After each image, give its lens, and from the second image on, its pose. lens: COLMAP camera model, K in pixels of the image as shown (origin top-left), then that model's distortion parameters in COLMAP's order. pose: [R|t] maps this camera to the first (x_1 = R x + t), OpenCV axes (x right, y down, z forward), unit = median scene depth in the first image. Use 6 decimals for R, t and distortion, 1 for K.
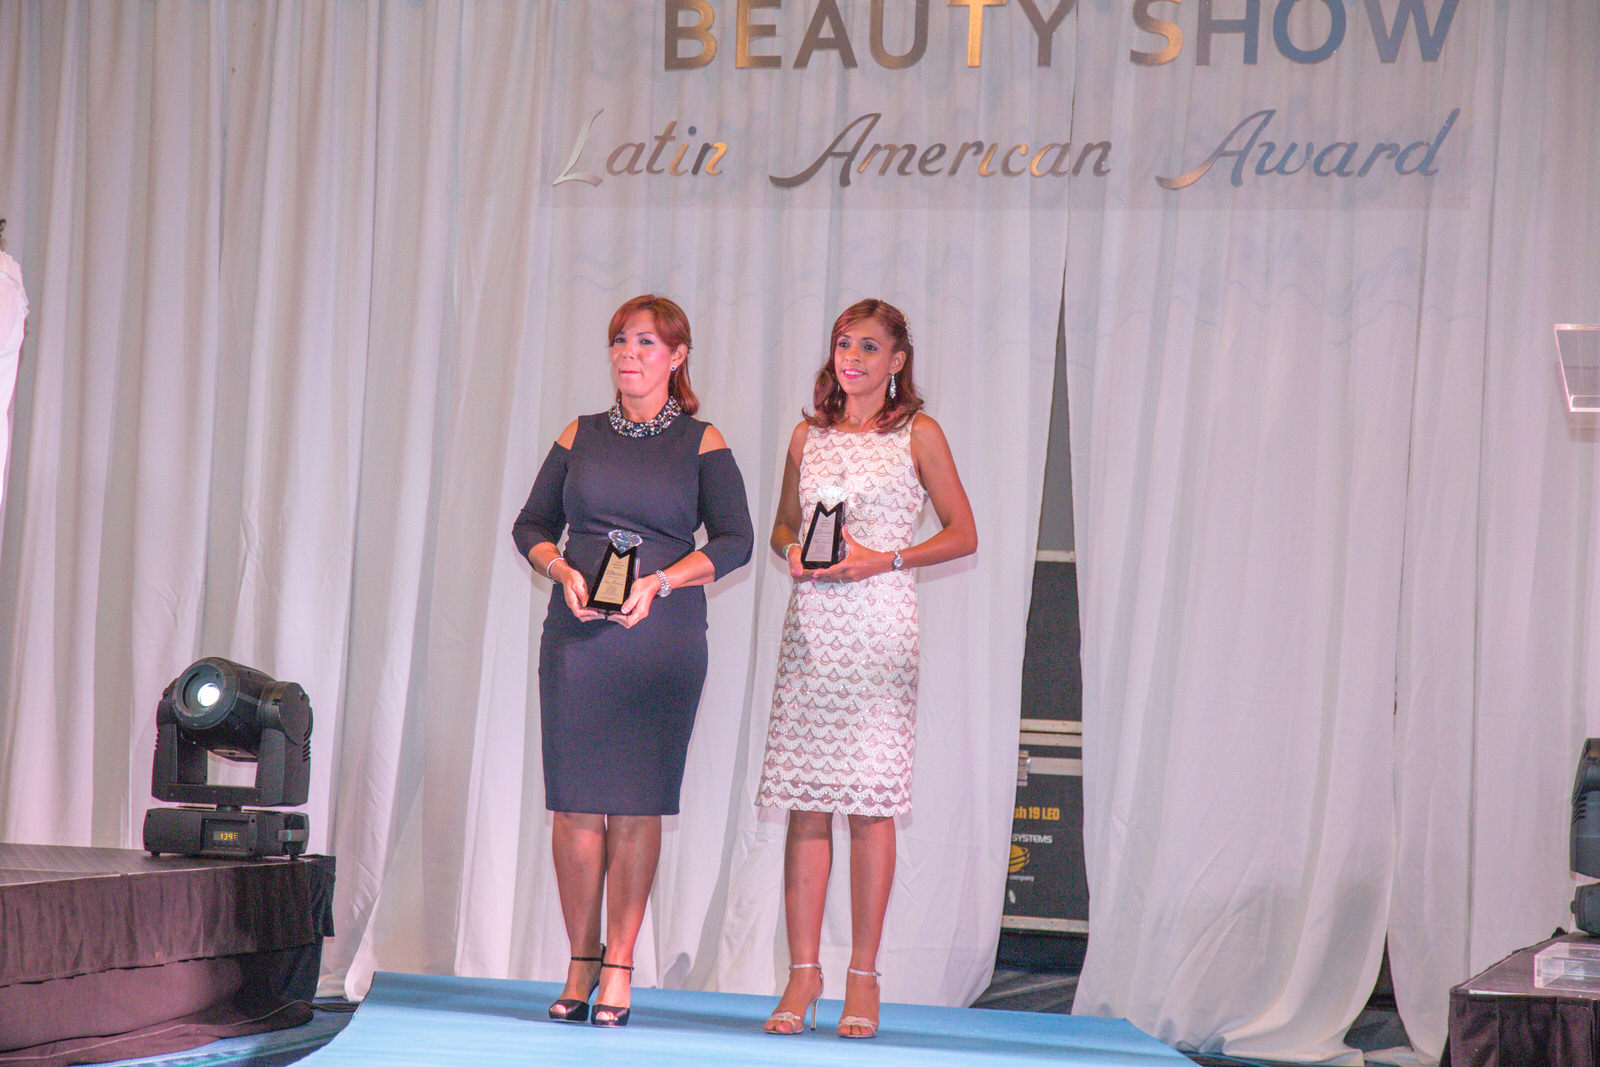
lens RADIAL K [[4227.2, 0, 730.0], [0, 4227.2, 506.2], [0, 0, 1]] dist [0.216258, 0.256236]
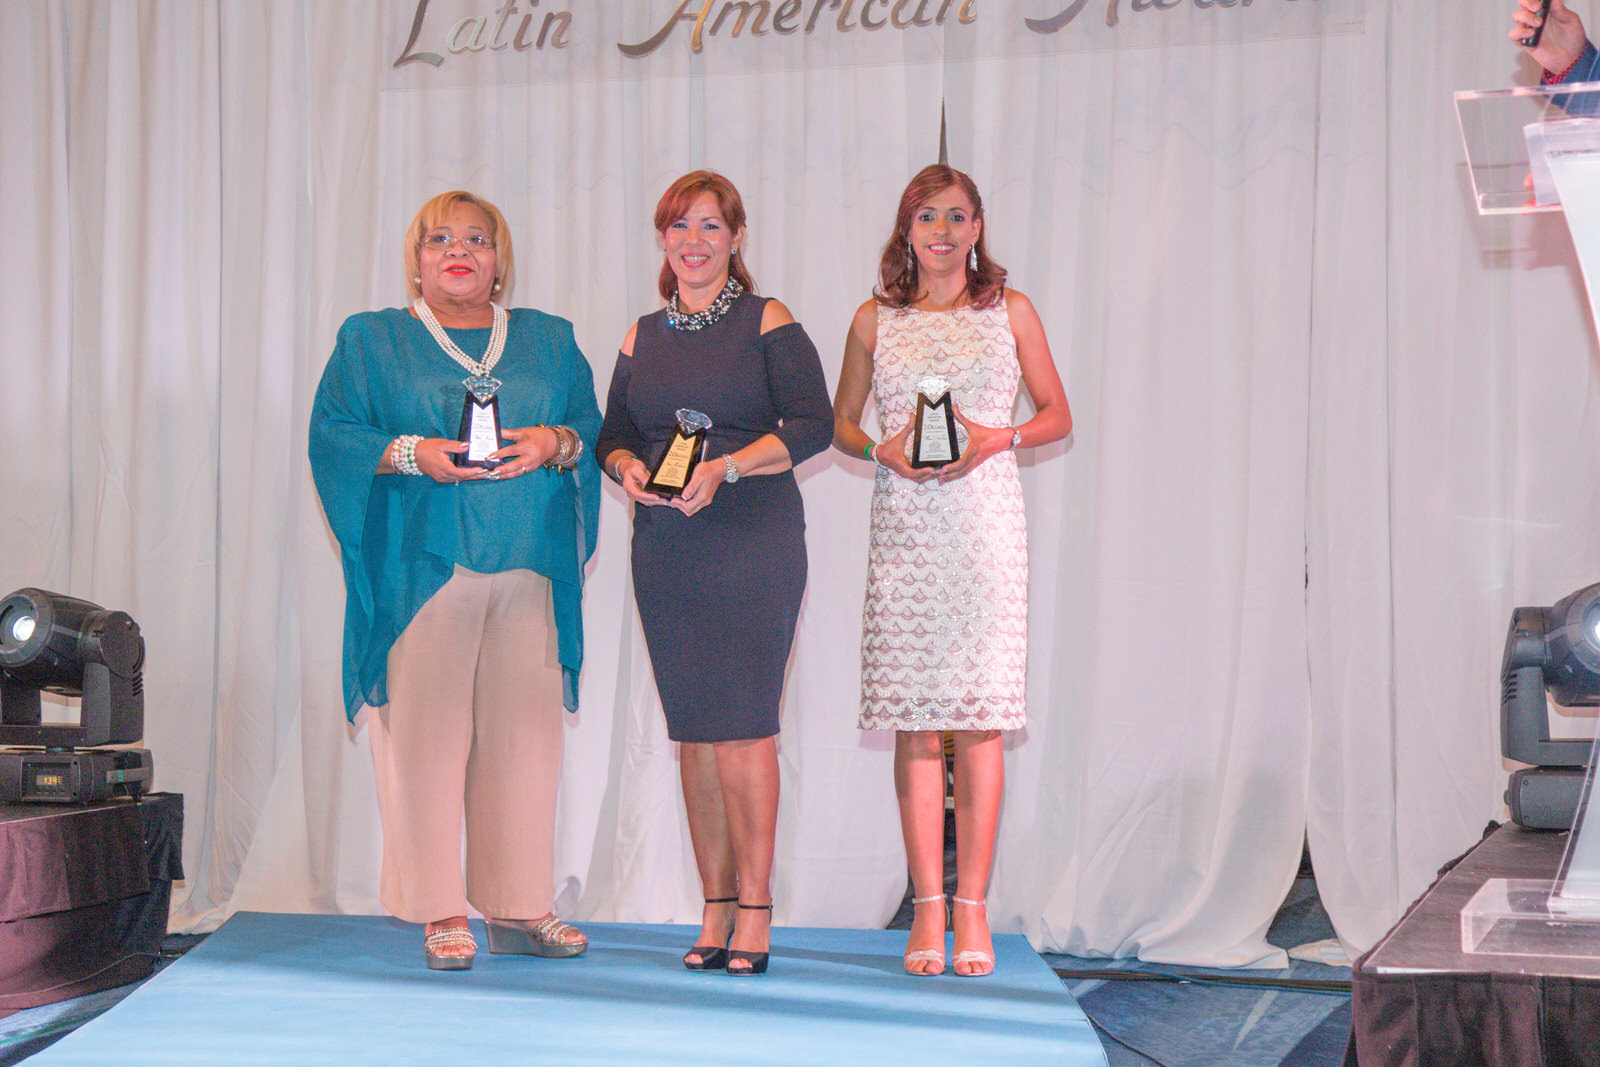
lens RADIAL K [[3115.1, 0, 800.0], [0, 3115.1, 533.5], [0, 0, 1]] dist [0.109552, -0.063030]
pose [[0.998438, -0.050482, -0.023944, 0.063569], [0.051332, 0.998022, 0.036302, 0.007408], [0.022064, -0.037474, 0.999054, 0.320326]]
